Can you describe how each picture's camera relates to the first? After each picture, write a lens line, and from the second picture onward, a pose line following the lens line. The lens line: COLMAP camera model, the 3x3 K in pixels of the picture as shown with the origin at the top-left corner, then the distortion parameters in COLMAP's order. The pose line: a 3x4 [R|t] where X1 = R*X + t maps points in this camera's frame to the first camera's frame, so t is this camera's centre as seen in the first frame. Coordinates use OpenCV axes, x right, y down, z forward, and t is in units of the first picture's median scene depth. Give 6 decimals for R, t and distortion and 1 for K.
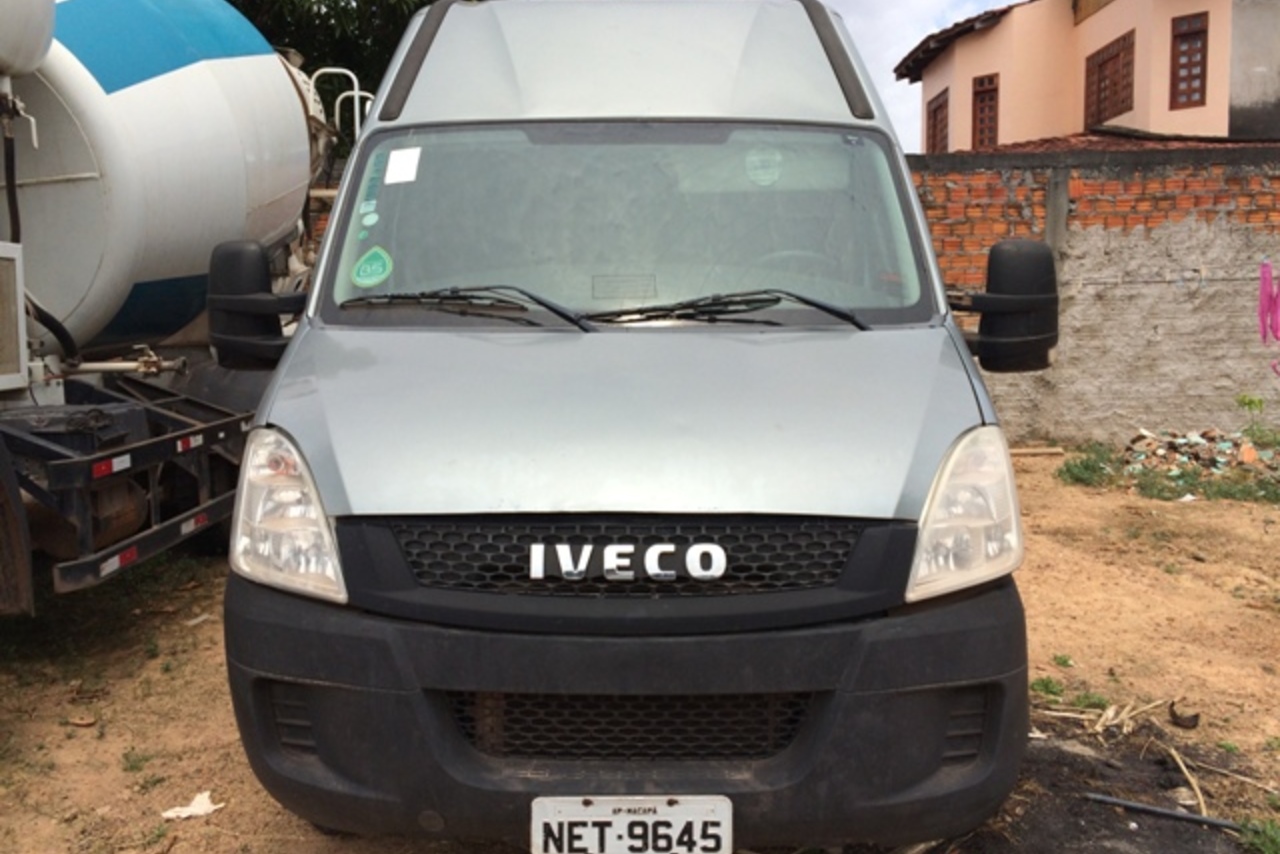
lens RADIAL K [[1066.3, 0, 645.8], [0, 1066.3, 424.0], [0, 0, 1]] dist [0.038261, -0.004928]
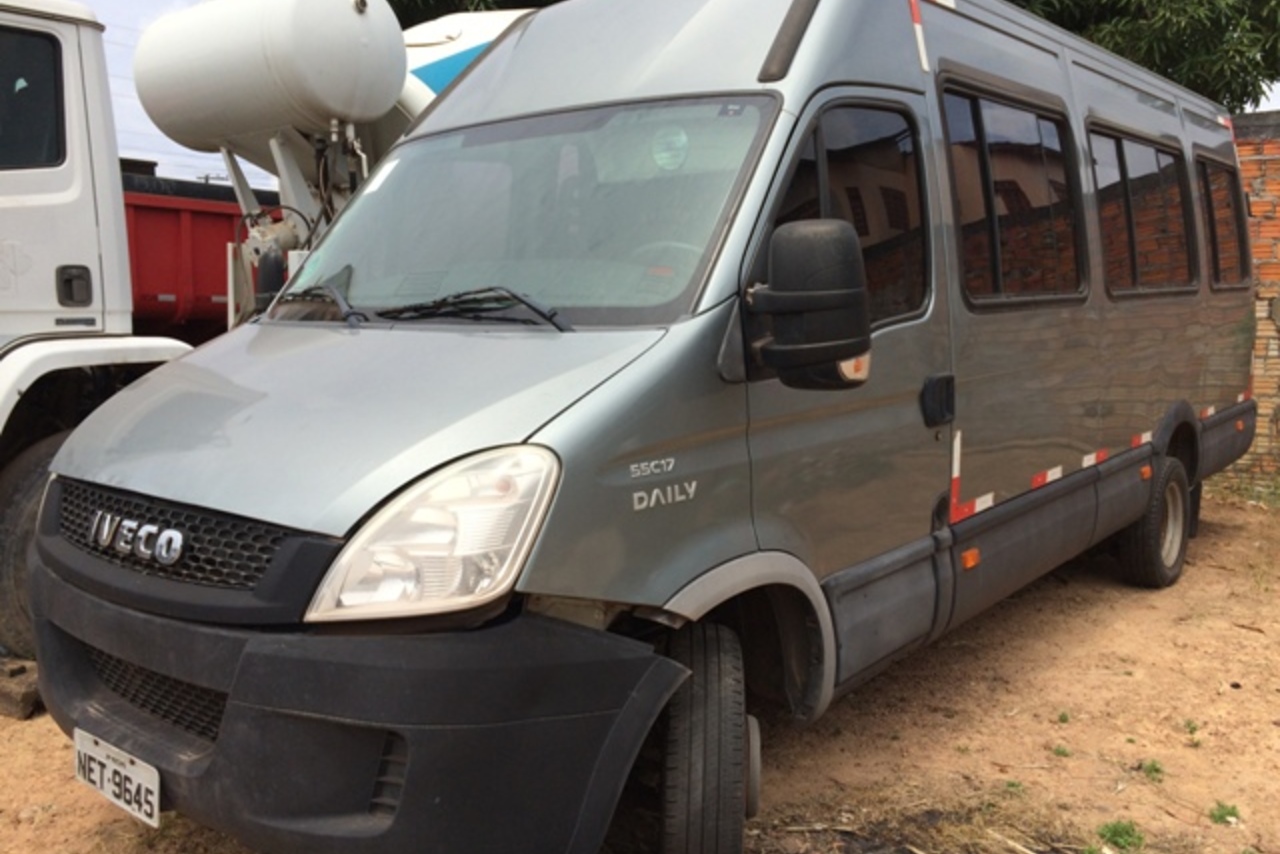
lens RADIAL K [[1066.3, 0, 643.0], [0, 1066.3, 421.7], [0, 0, 1]] dist [0.038261, -0.004928]
pose [[0.782389, 0.071095, -0.618718, 1.052199], [-0.066737, 0.997313, 0.030207, -0.057262], [0.619204, 0.017658, 0.785032, 0.442303]]
